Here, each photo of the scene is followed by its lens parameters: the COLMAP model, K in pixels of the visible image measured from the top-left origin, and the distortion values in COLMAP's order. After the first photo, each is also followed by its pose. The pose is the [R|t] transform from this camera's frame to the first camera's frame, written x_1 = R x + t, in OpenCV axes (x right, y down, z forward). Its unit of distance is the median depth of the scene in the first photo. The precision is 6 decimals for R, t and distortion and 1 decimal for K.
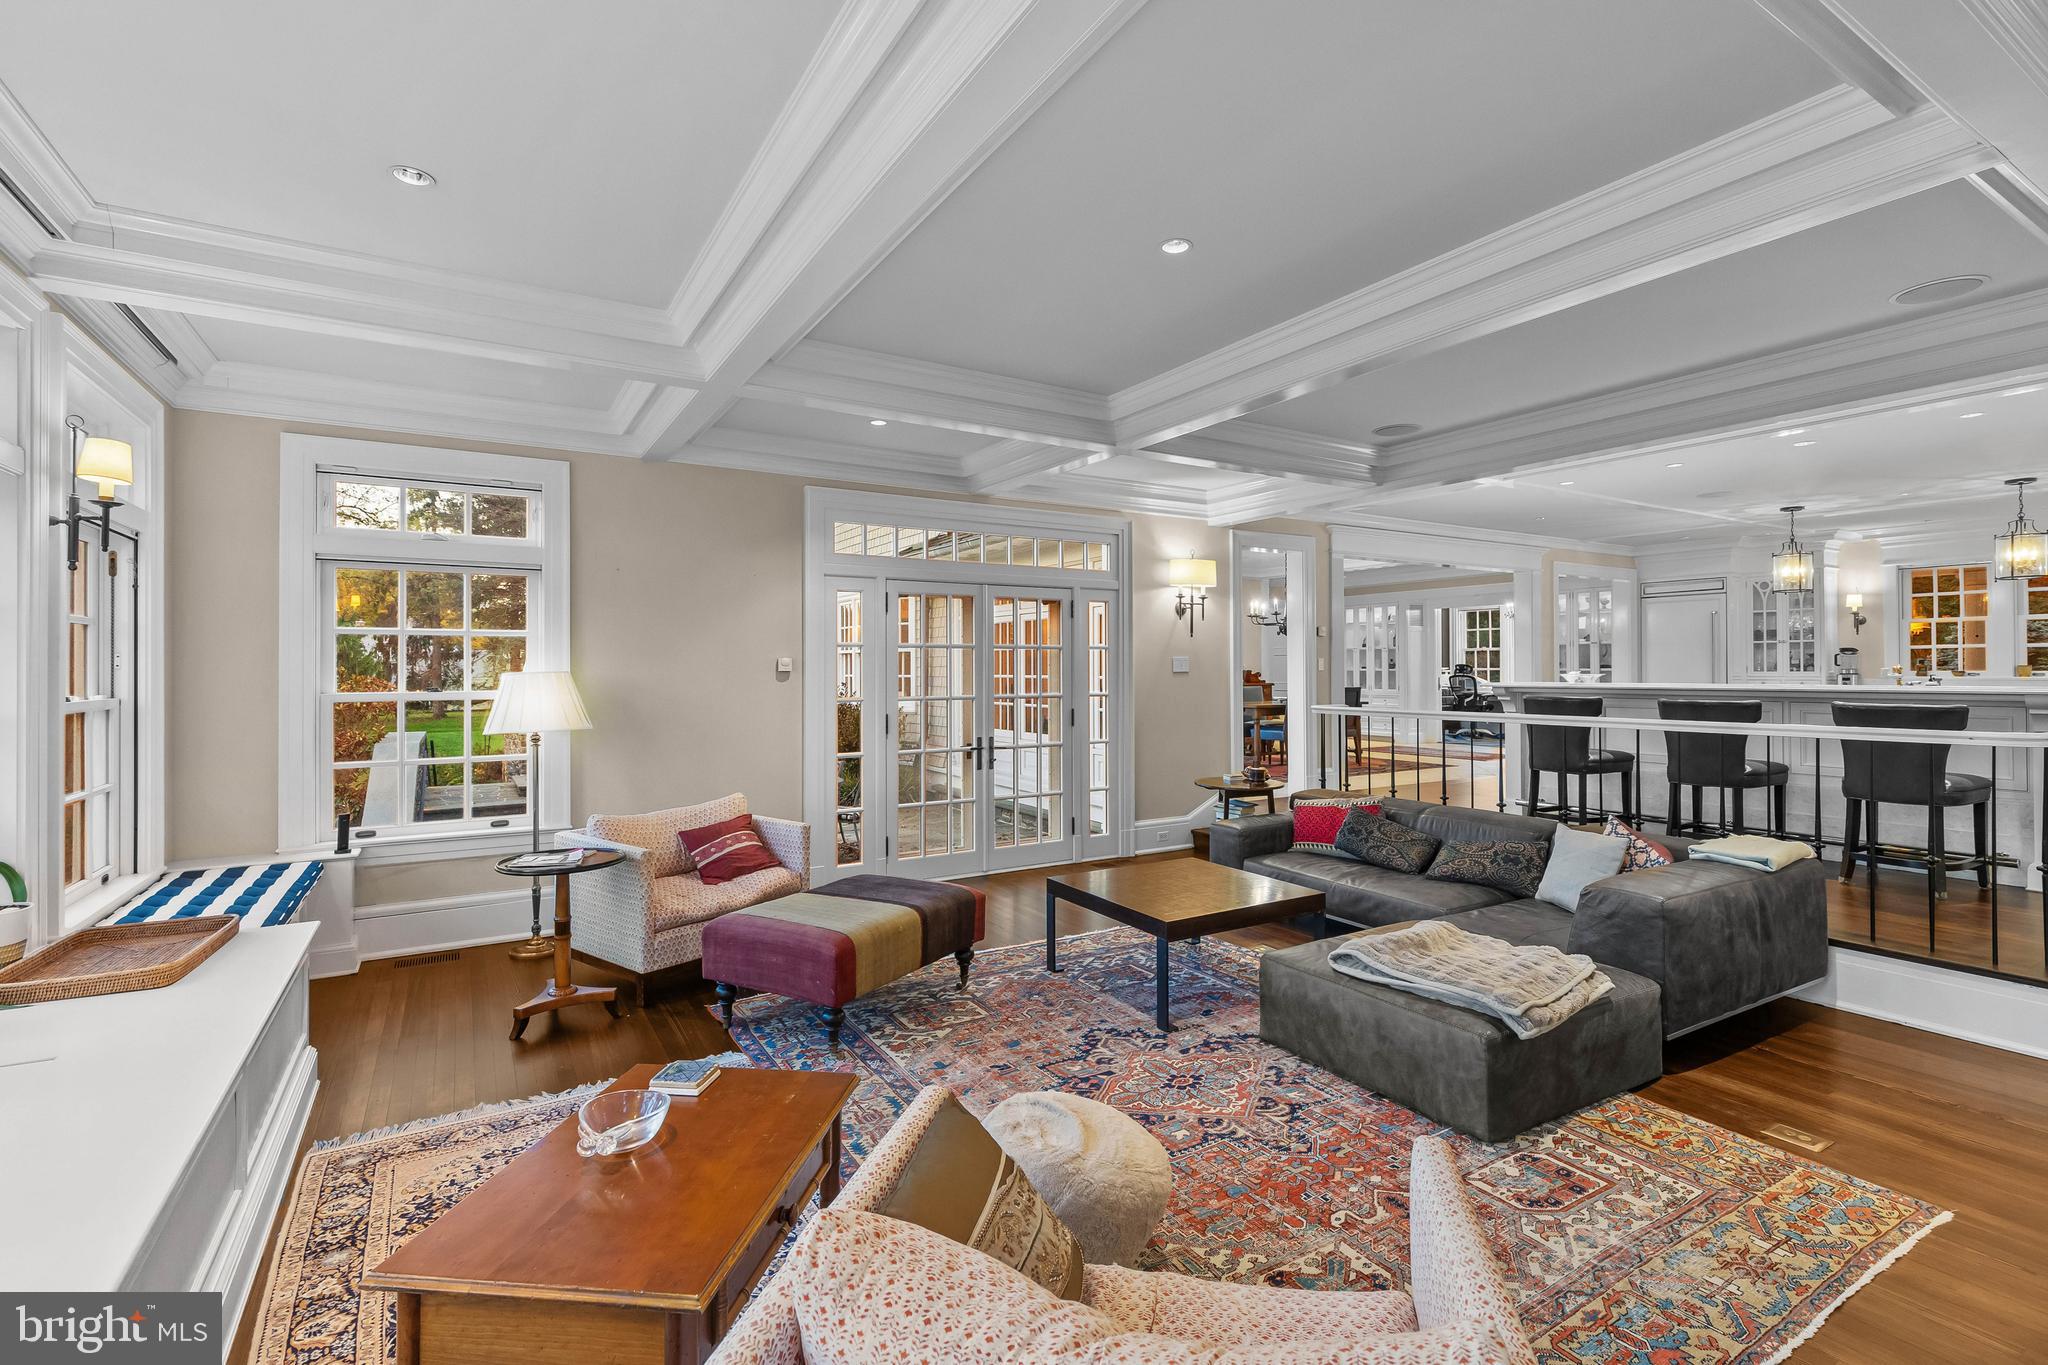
lens RADIAL K [[938.8, 0, 1024.0], [0, 938.8, 682.5], [0, 0, 1]] dist [-0.000114, -0.000007]
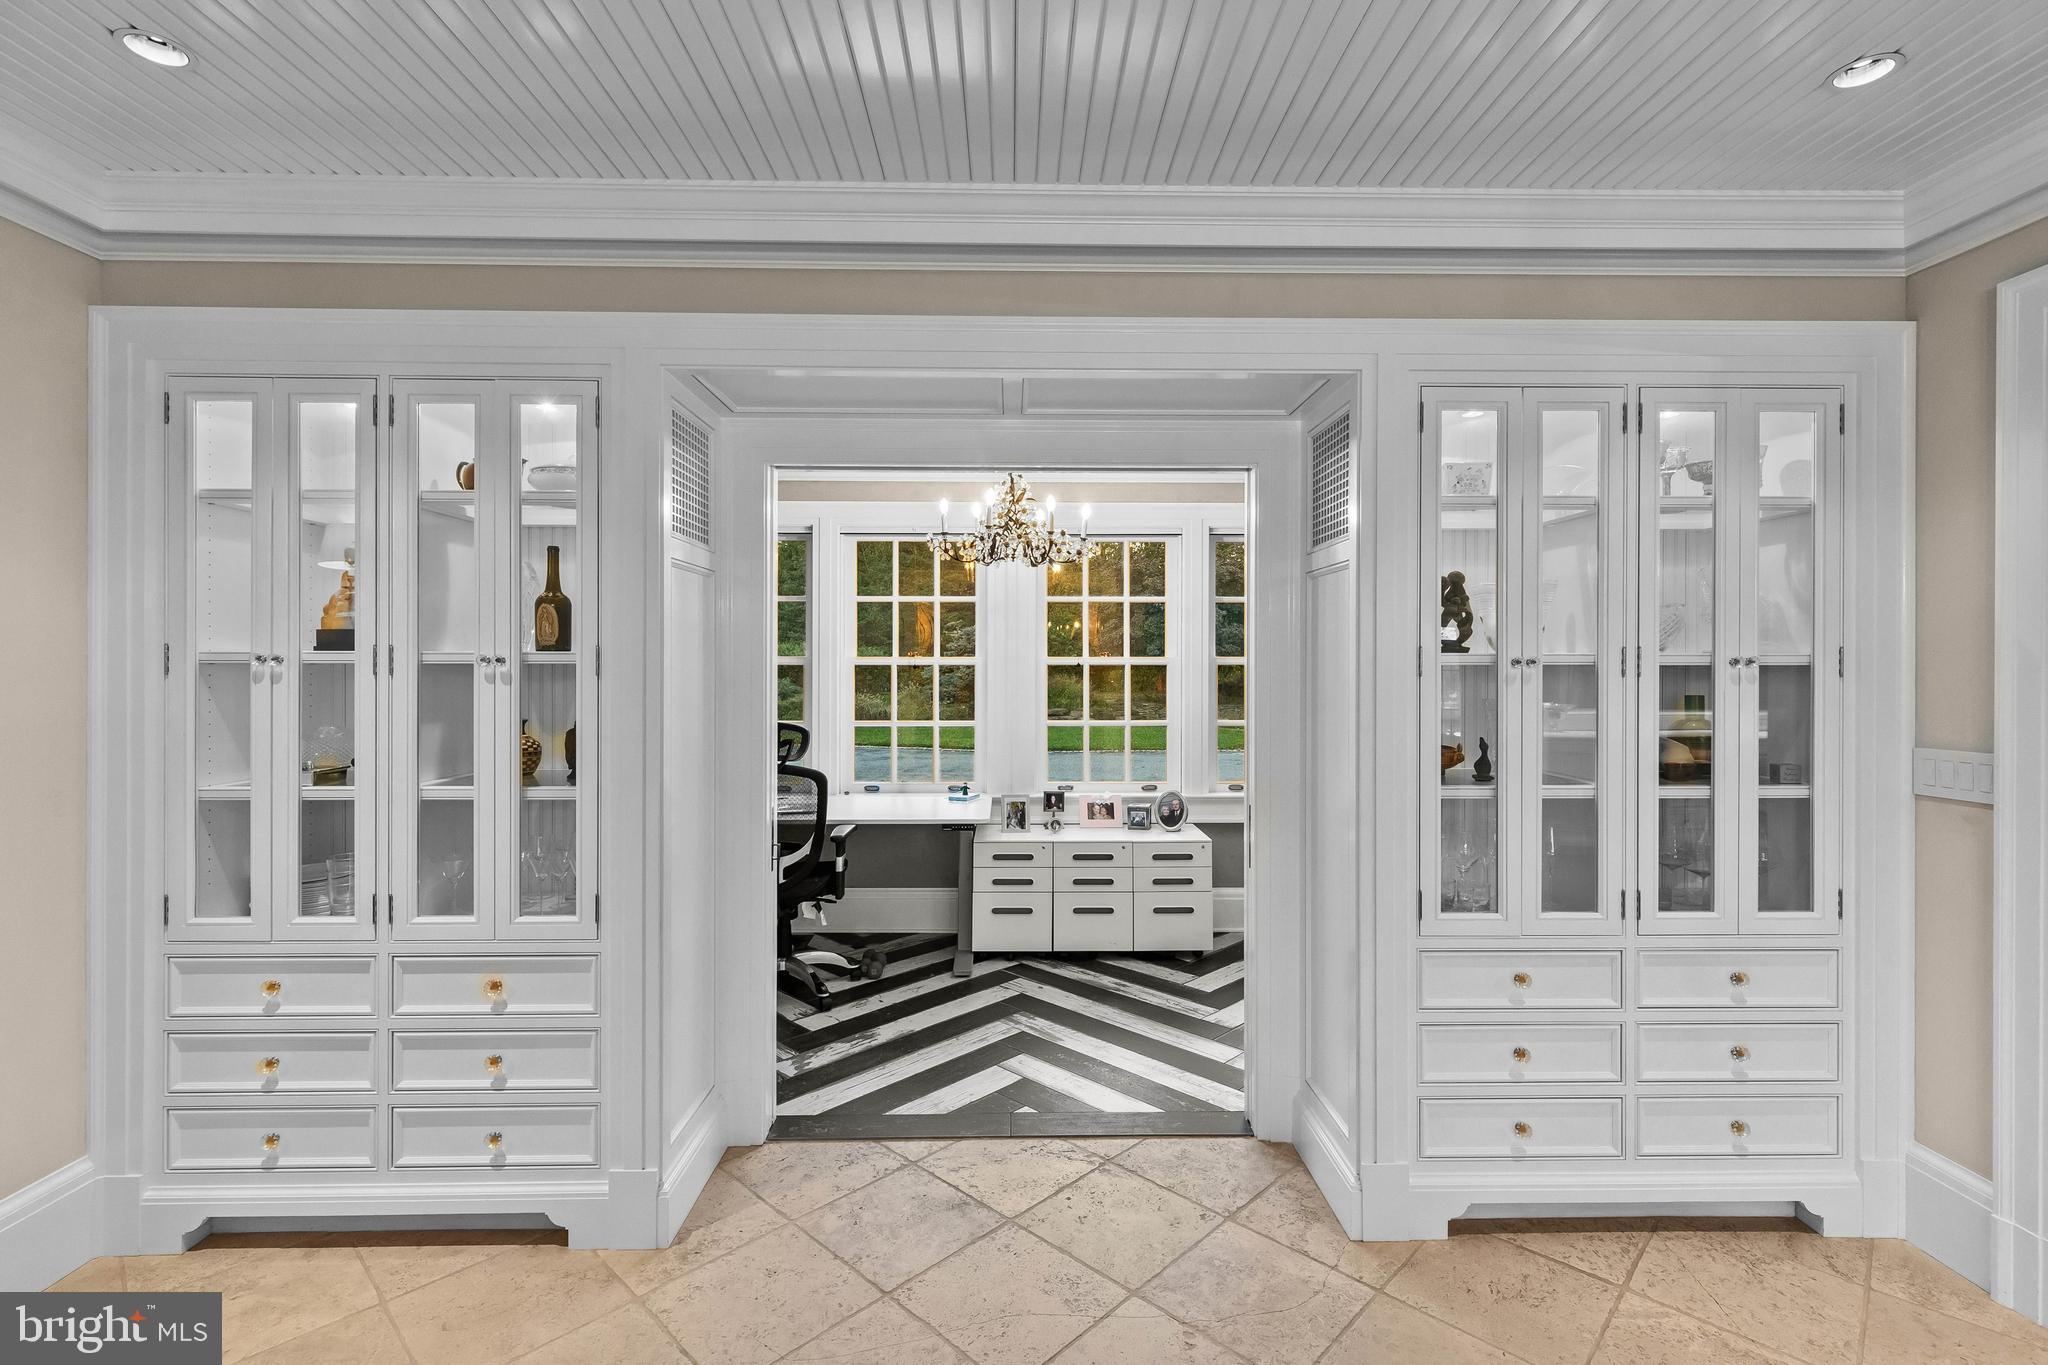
lens RADIAL K [[713.8, 0, 1024.0], [0, 713.8, 682.5], [0, 0, 1]] dist [0.000413, 0.000022]
pose [[0.502341, -0.000371, 0.864669, 0.324314], [-0.007838, 0.999957, 0.004983, -0.033933], [-0.864634, -0.009281, 0.502317, 0.860624]]
